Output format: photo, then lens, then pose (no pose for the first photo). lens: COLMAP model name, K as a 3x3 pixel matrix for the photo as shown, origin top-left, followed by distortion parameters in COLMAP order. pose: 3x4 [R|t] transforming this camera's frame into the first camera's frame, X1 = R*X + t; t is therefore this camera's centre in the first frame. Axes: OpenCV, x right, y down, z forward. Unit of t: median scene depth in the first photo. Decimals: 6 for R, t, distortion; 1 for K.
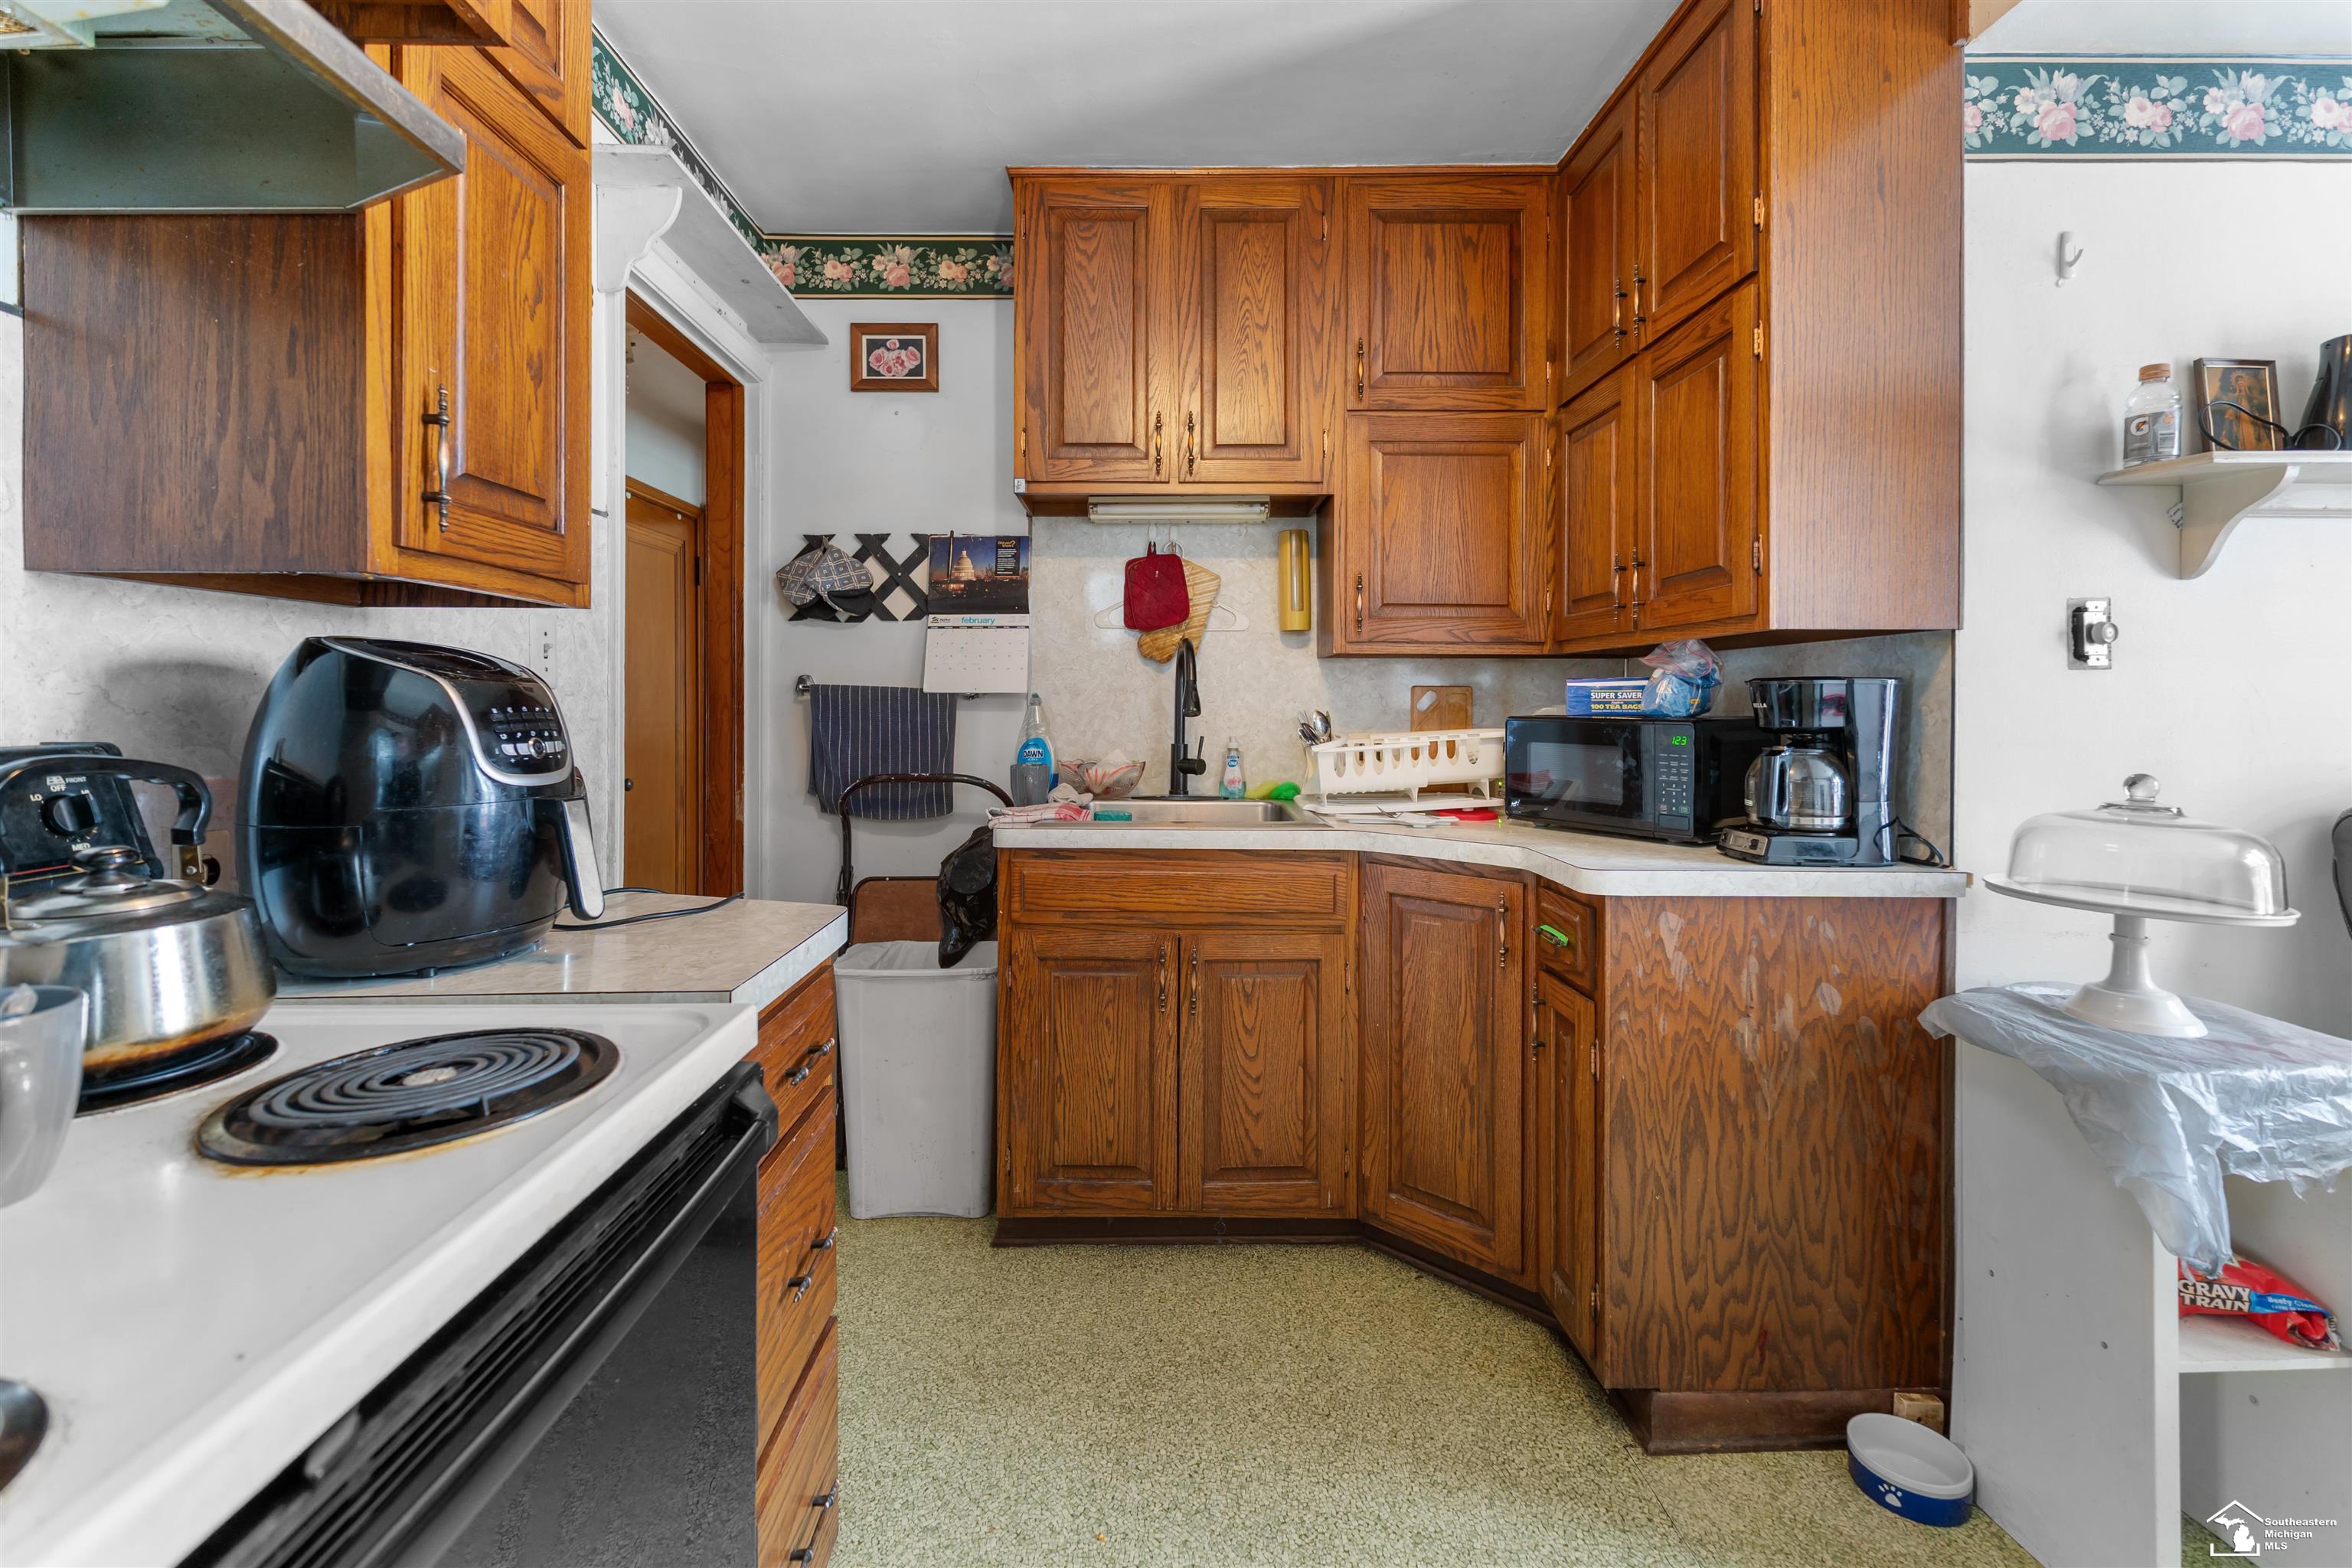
lens RADIAL K [[1013.5, 0, 1166.9], [0, 1013.5, 703.9], [0, 0, 1]] dist [0.001375, 0.000160]
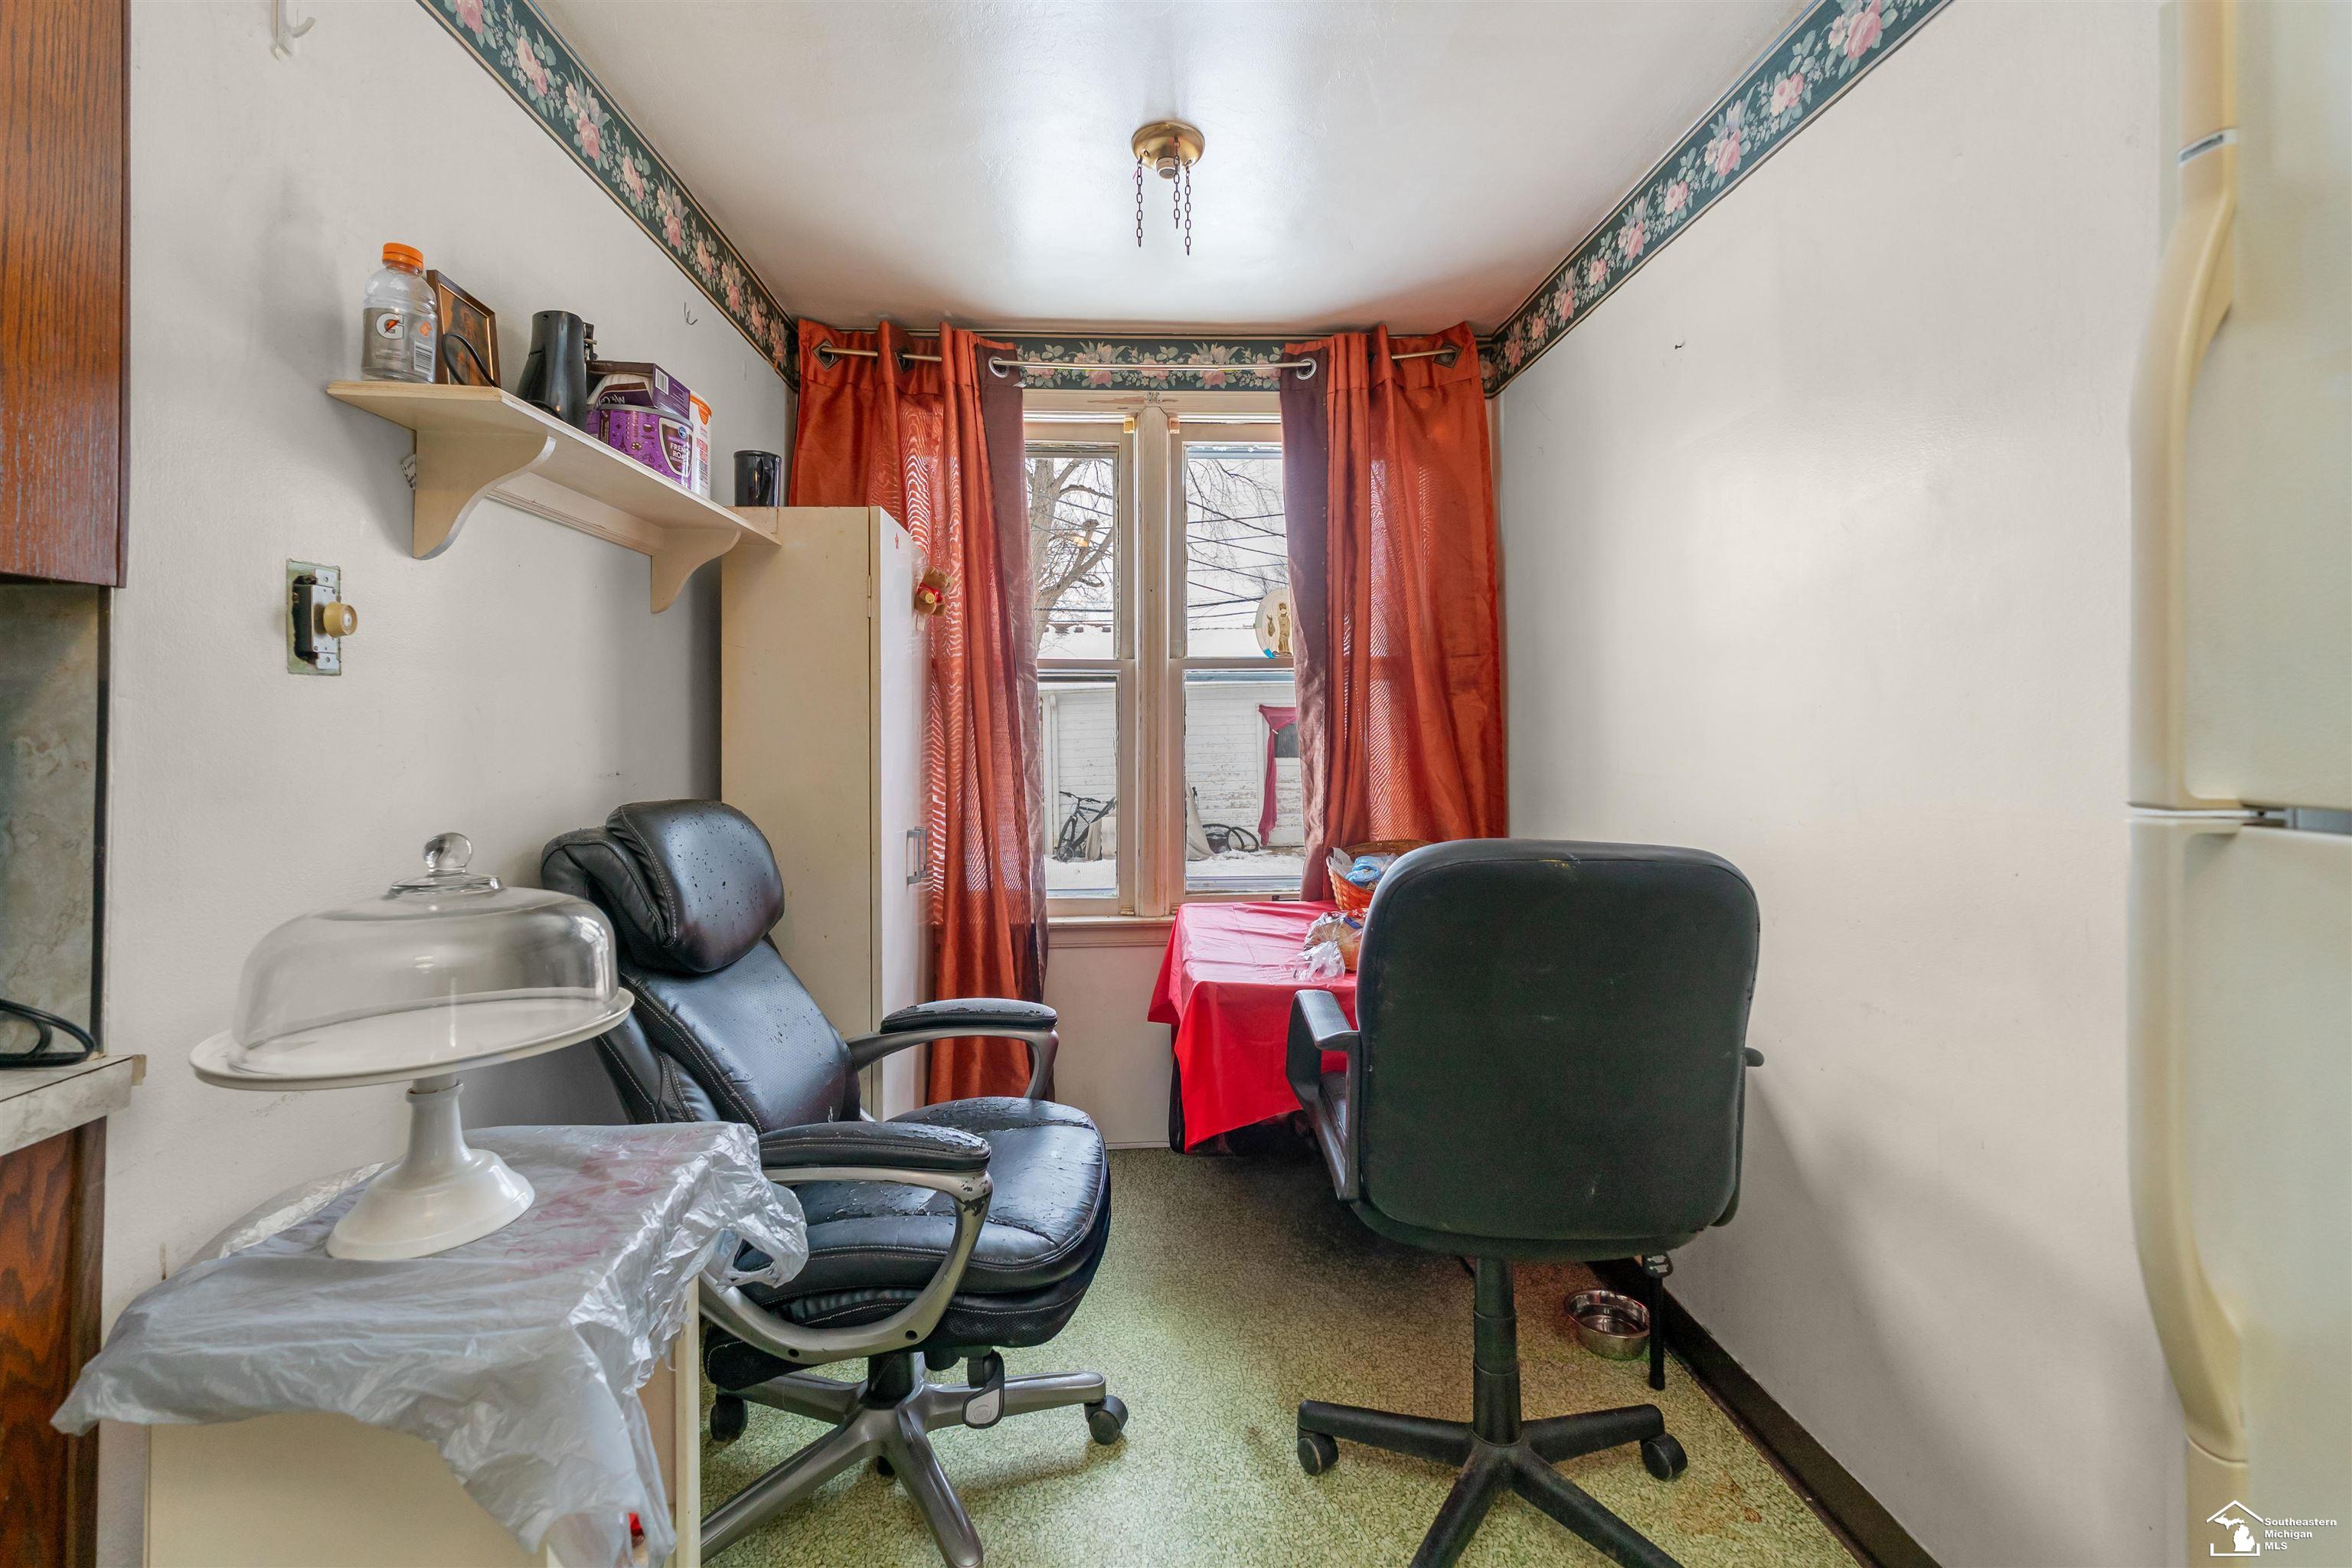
lens RADIAL K [[1013.5, 0, 1166.9], [0, 1013.5, 703.9], [0, 0, 1]] dist [0.001375, 0.000160]
pose [[-0.047562, 0.014232, 0.998767, 0.241310], [0.003767, 0.999894, -0.014069, -0.004522], [-0.998861, 0.003093, -0.047610, 0.492820]]
